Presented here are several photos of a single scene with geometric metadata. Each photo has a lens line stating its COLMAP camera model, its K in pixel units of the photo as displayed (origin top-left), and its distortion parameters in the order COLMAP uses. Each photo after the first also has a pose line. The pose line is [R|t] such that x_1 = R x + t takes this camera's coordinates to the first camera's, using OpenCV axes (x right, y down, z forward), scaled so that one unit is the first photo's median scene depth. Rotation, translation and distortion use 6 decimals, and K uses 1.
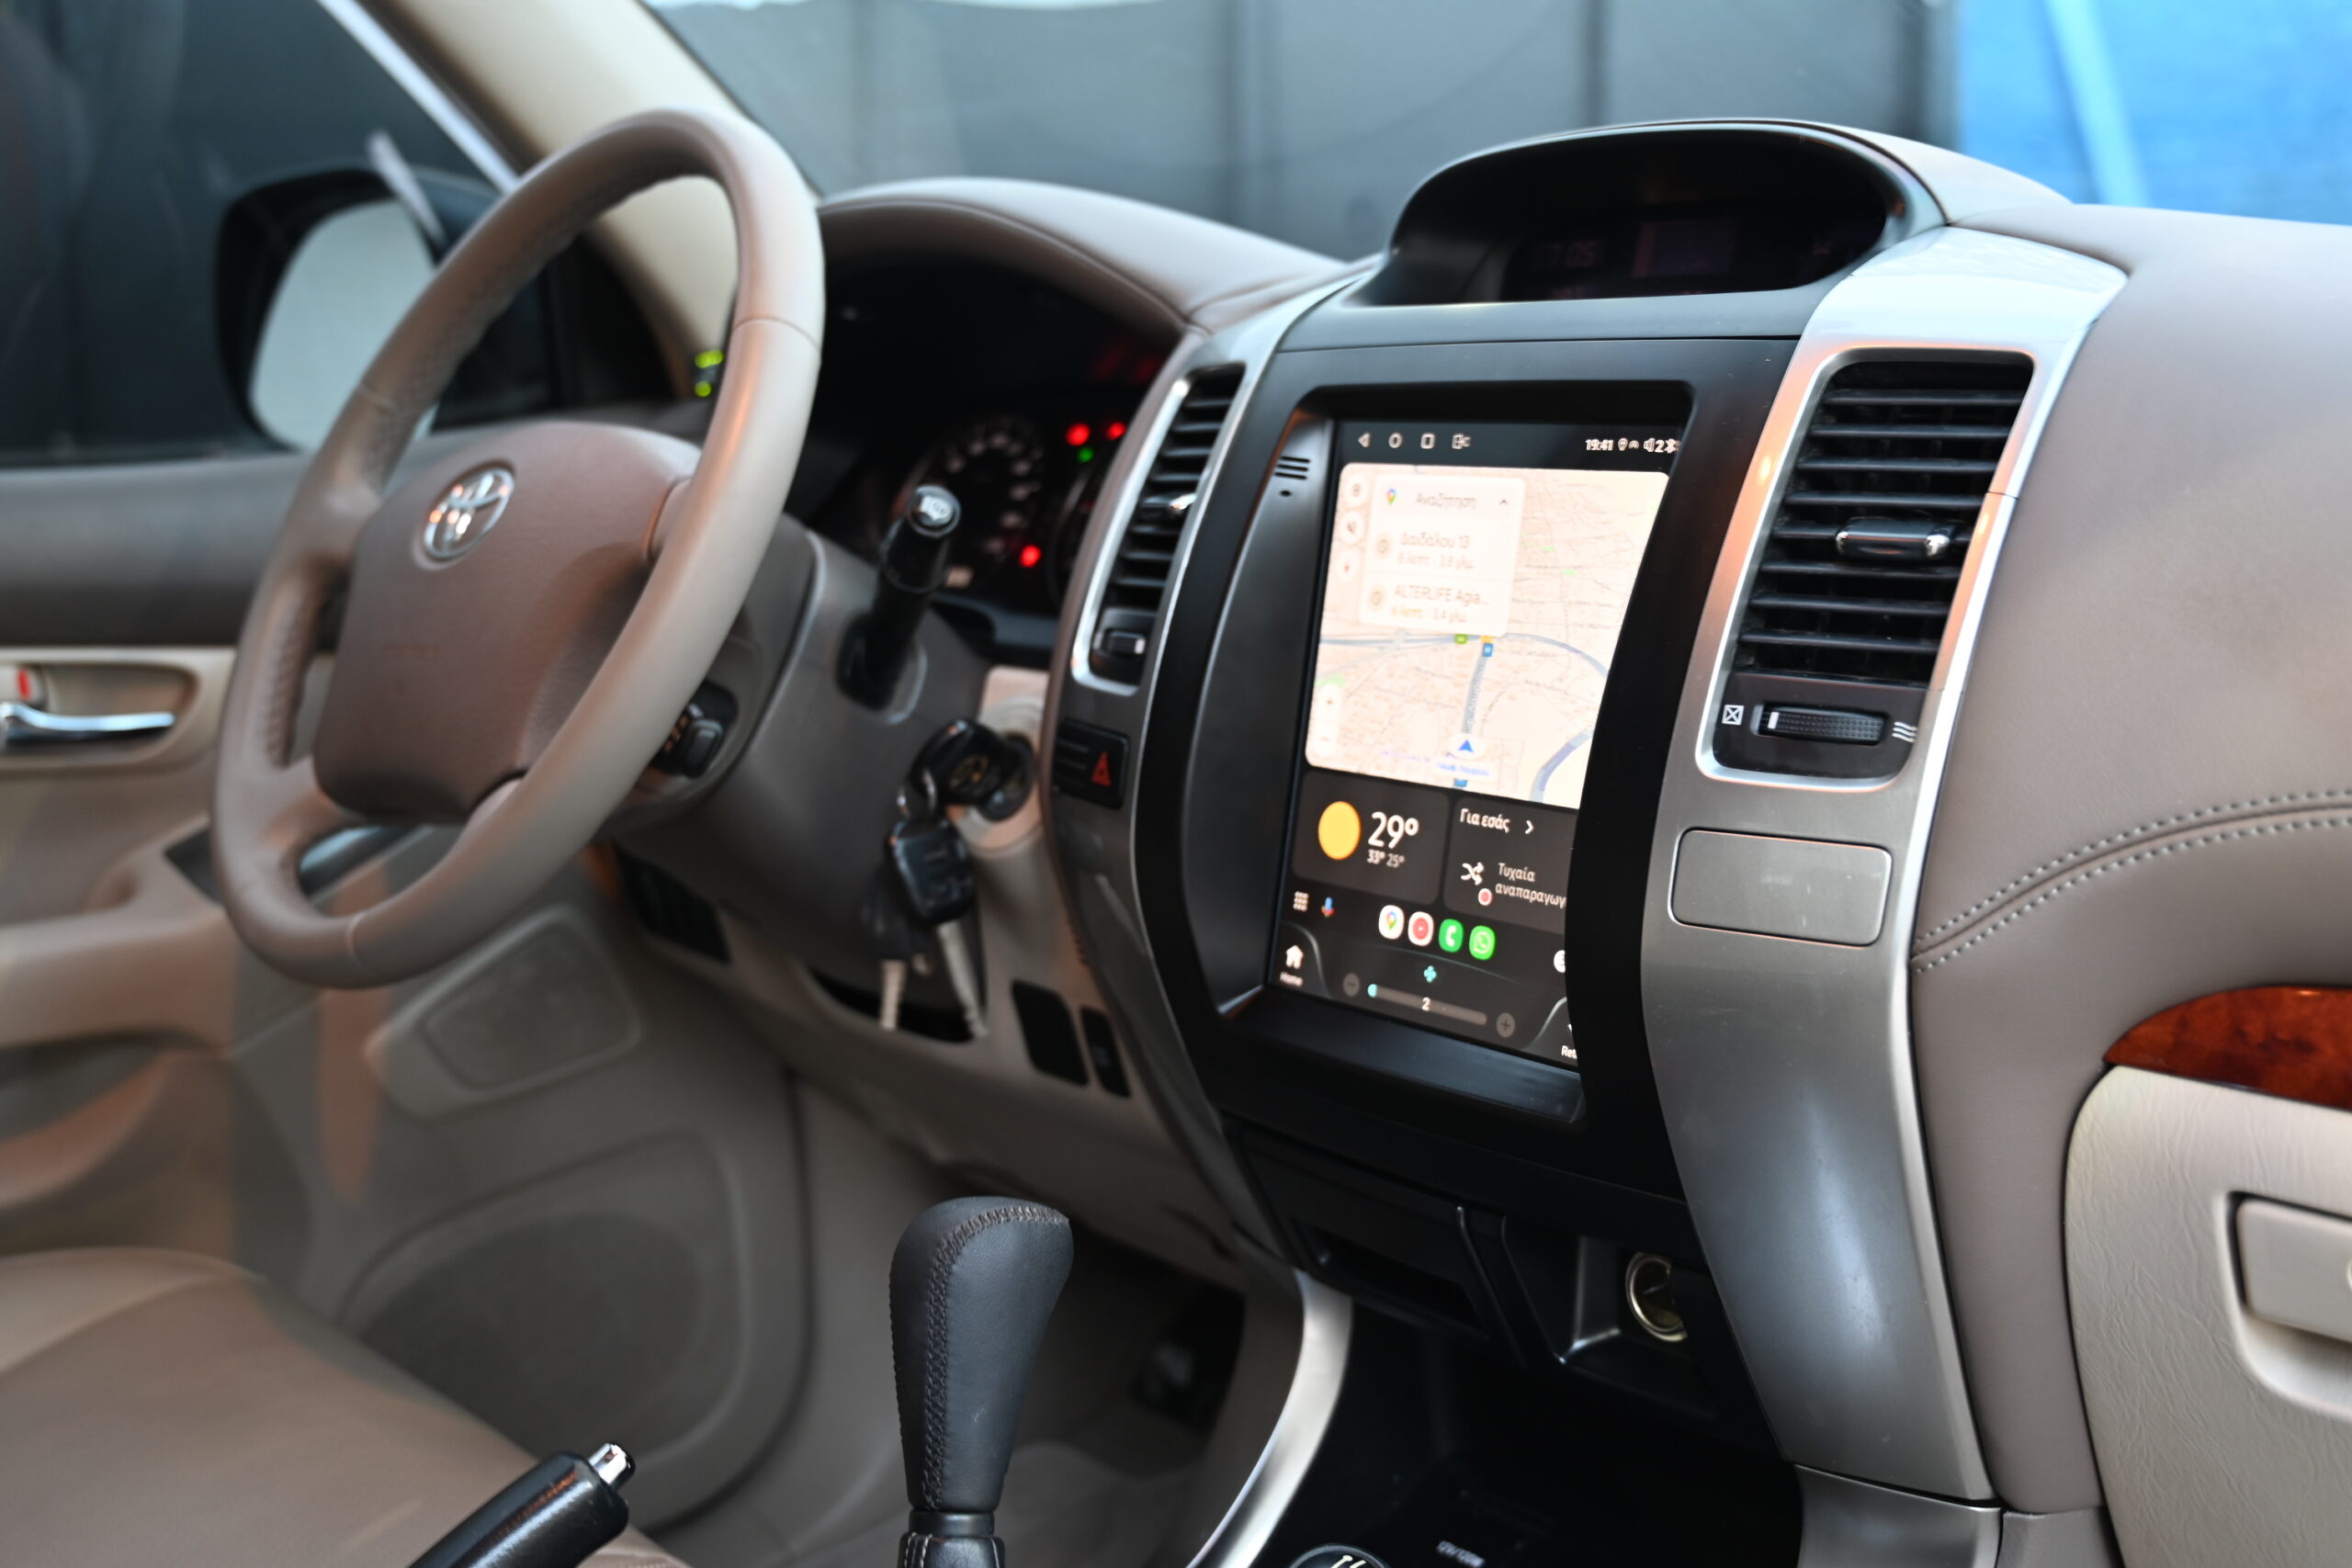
lens RADIAL K [[2444.3, 0, 1176.0], [0, 2444.3, 784.0], [0, 0, 1]] dist [-0.008469, -0.008590]
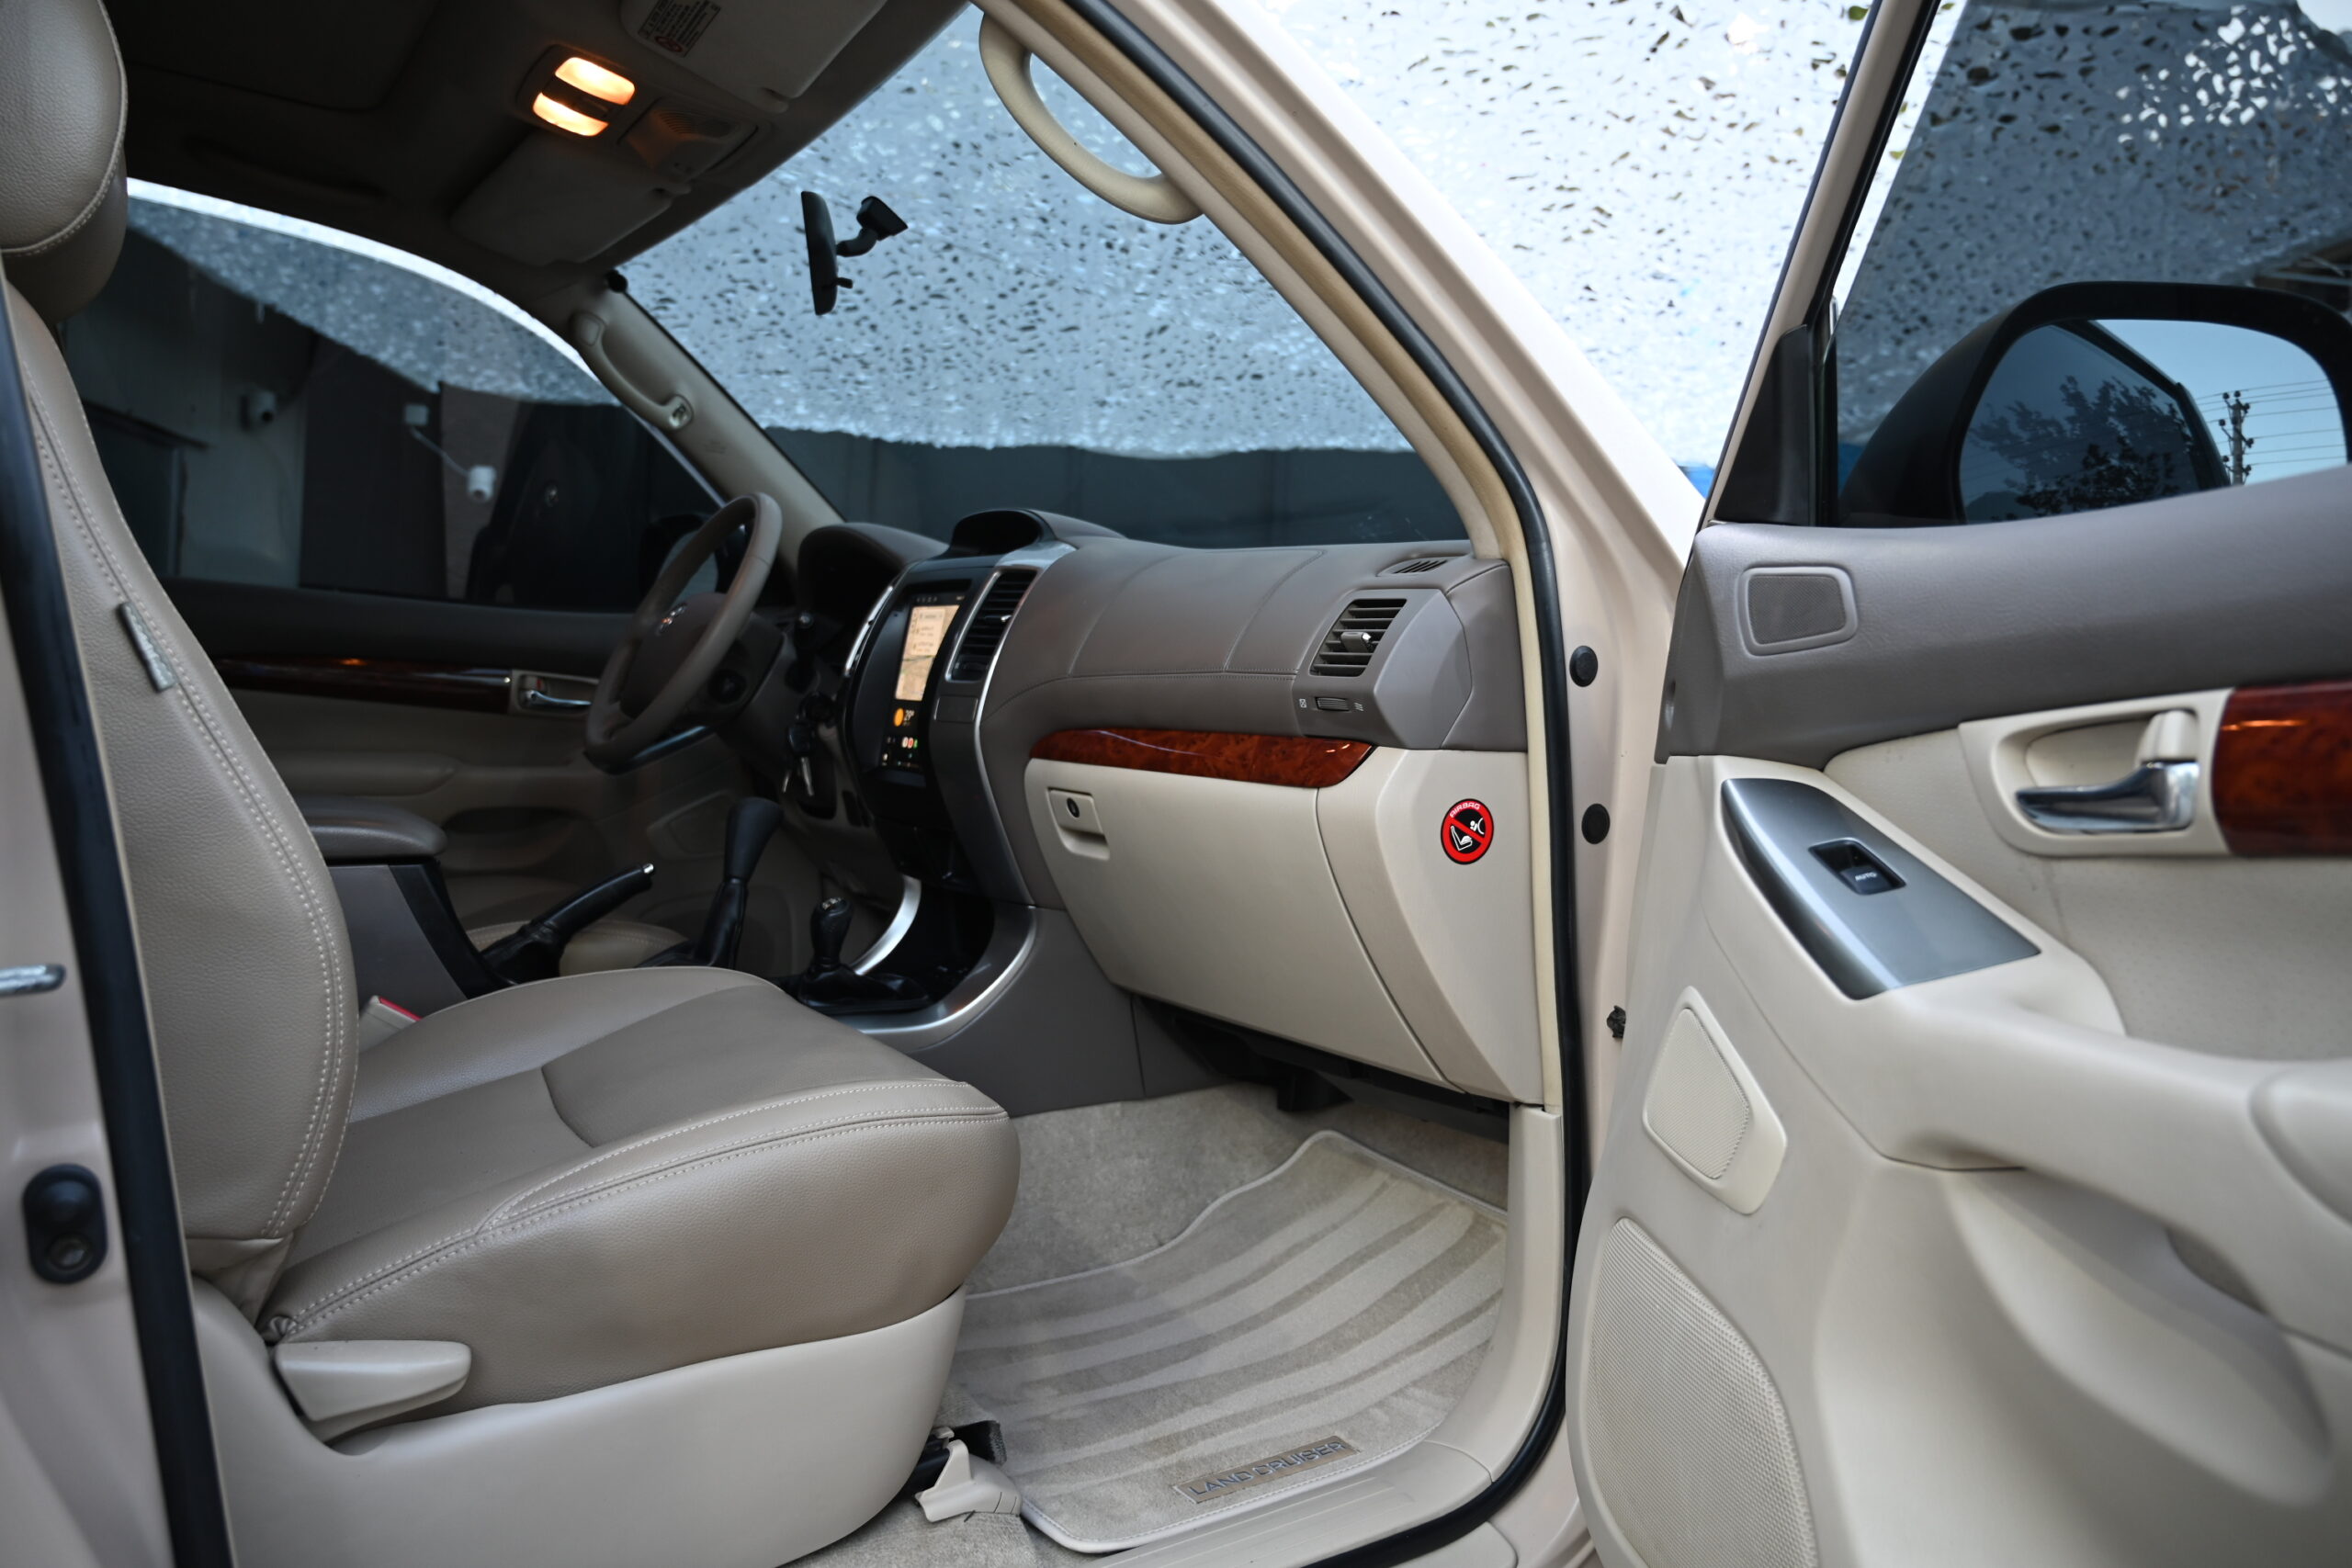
lens RADIAL K [[1558.0, 0, 1177.5], [0, 1558.0, 789.2], [0, 0, 1]] dist [-0.015499, 0.001435]
pose [[0.992941, 0.064748, -0.099376, 0.663736], [-0.074345, 0.992590, -0.096118, 0.293414], [0.092416, 0.102828, 0.990397, -1.033908]]
